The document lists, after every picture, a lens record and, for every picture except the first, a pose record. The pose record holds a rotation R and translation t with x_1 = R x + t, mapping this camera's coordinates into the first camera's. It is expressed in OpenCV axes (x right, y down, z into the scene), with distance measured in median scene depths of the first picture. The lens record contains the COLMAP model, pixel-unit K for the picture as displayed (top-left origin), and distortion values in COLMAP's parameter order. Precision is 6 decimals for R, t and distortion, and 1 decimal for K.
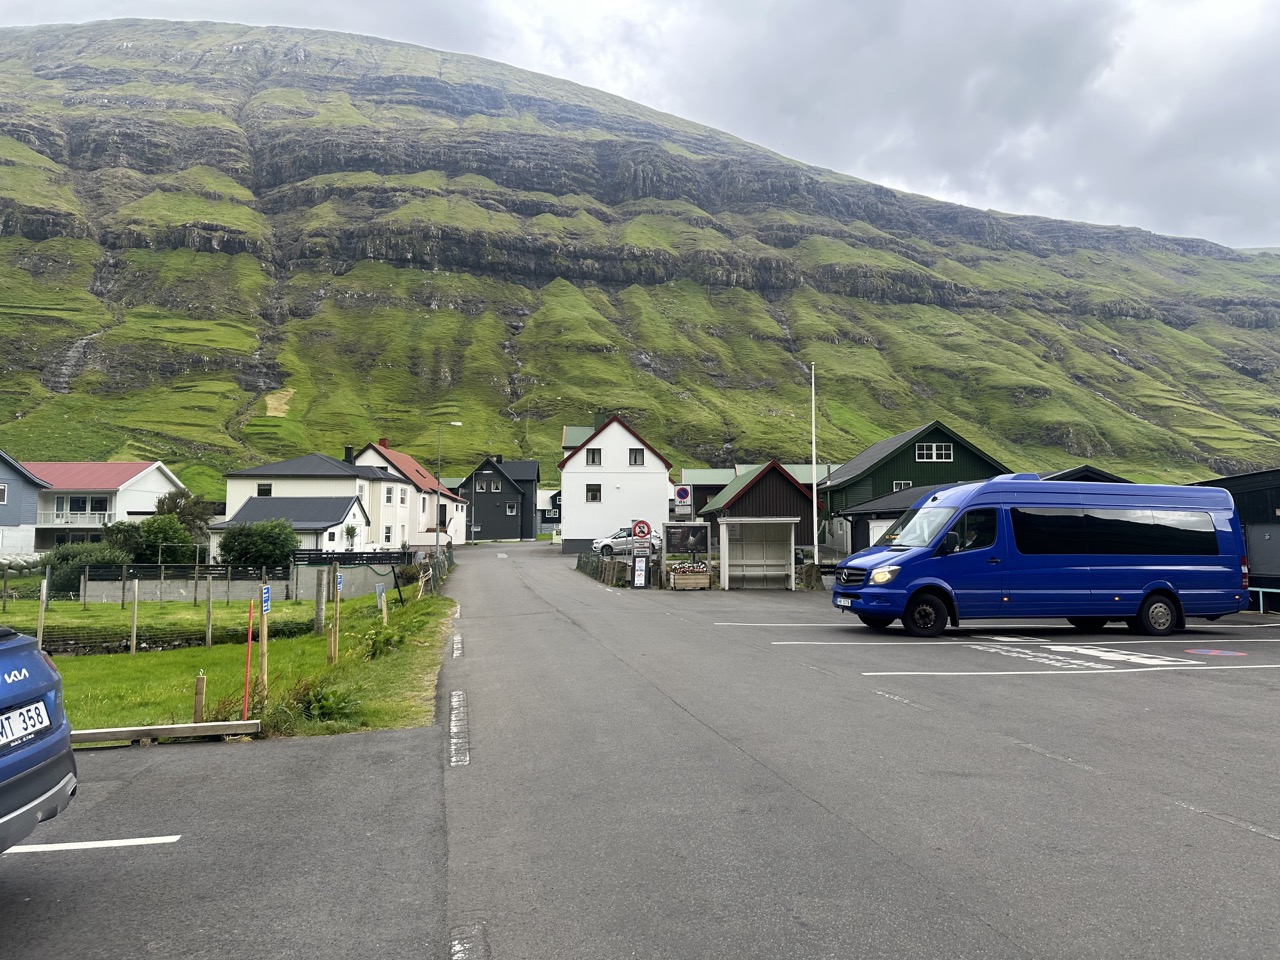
lens RADIAL K [[895.5, 0, 646.4], [0, 895.5, 483.3], [0, 0, 1]] dist [0.062159, -0.080484]
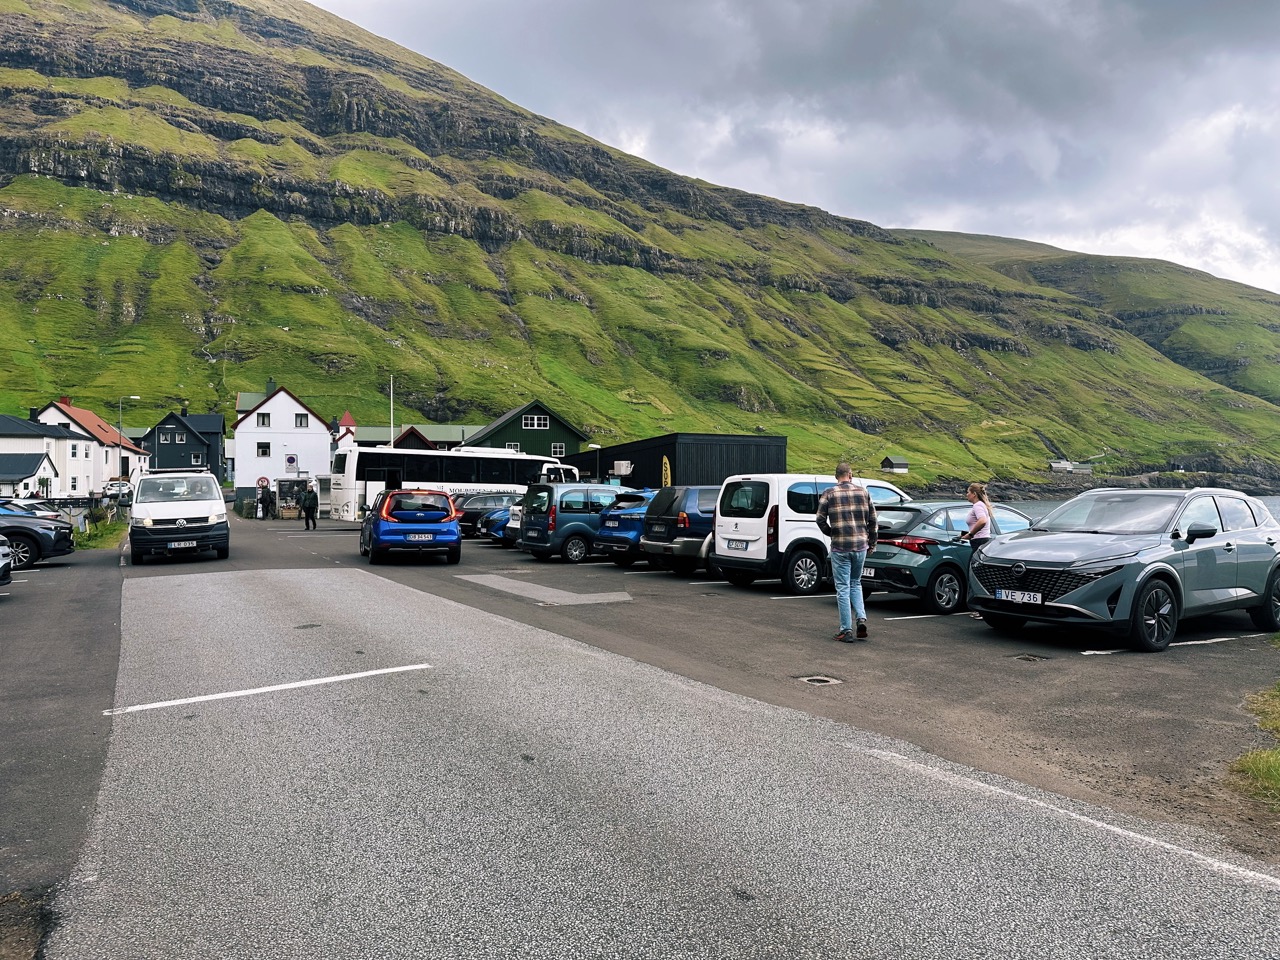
lens RADIAL K [[895.5, 0, 658.4], [0, 895.5, 481.0], [0, 0, 1]] dist [0.062159, -0.080484]
pose [[0.953959, -0.004686, 0.299902, 0.014012], [-0.013224, 0.998249, 0.057660, -0.004033], [-0.299647, -0.058971, 0.952226, -0.056857]]
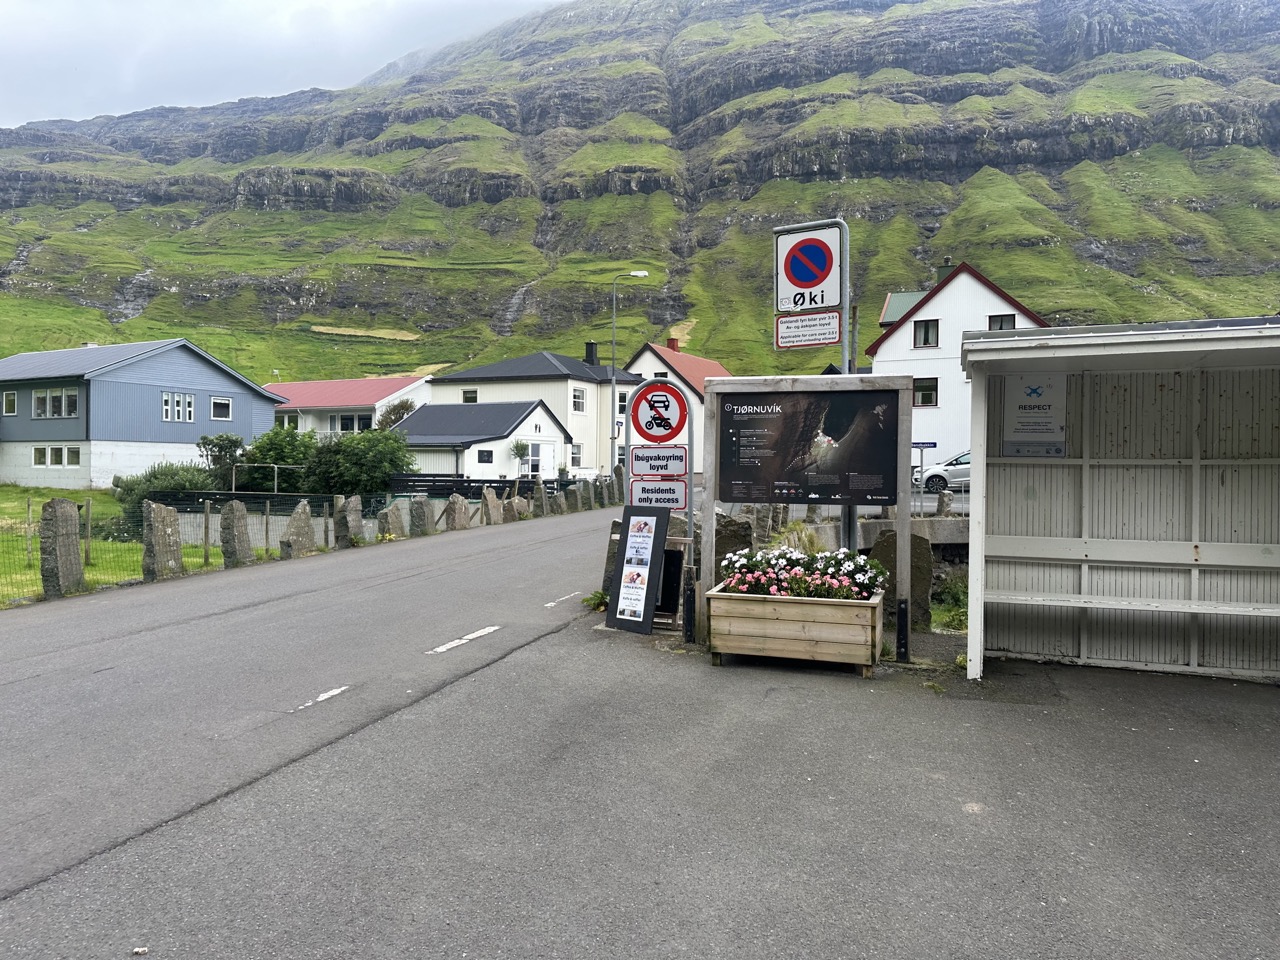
lens RADIAL K [[895.5, 0, 627.2], [0, 895.5, 476.4], [0, 0, 1]] dist [0.062159, -0.080484]
pose [[0.883565, 0.012428, -0.468143, 0.008570], [0.020285, 0.997694, 0.064771, 0.004010], [0.467868, -0.066726, 0.881276, 0.056582]]
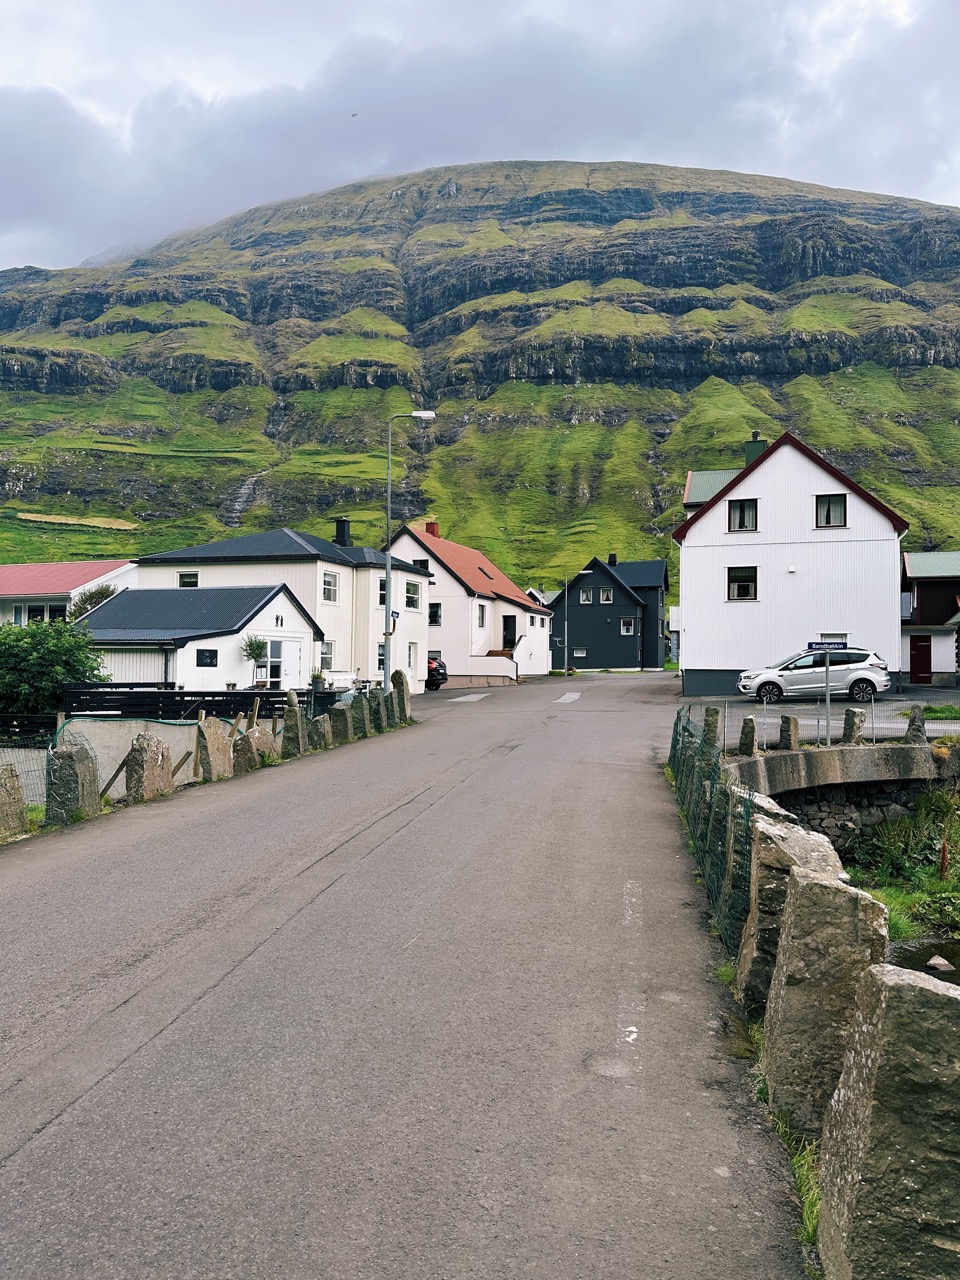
lens RADIAL K [[895.5, 0, 482.8], [0, 895.5, 643.1], [0, 0, 1]] dist [0.062159, -0.080484]
pose [[0.939137, 0.000662, -0.343543, -0.003304], [0.010957, 0.999432, 0.031877, 0.004520], [0.343369, -0.033701, 0.938596, 0.072733]]
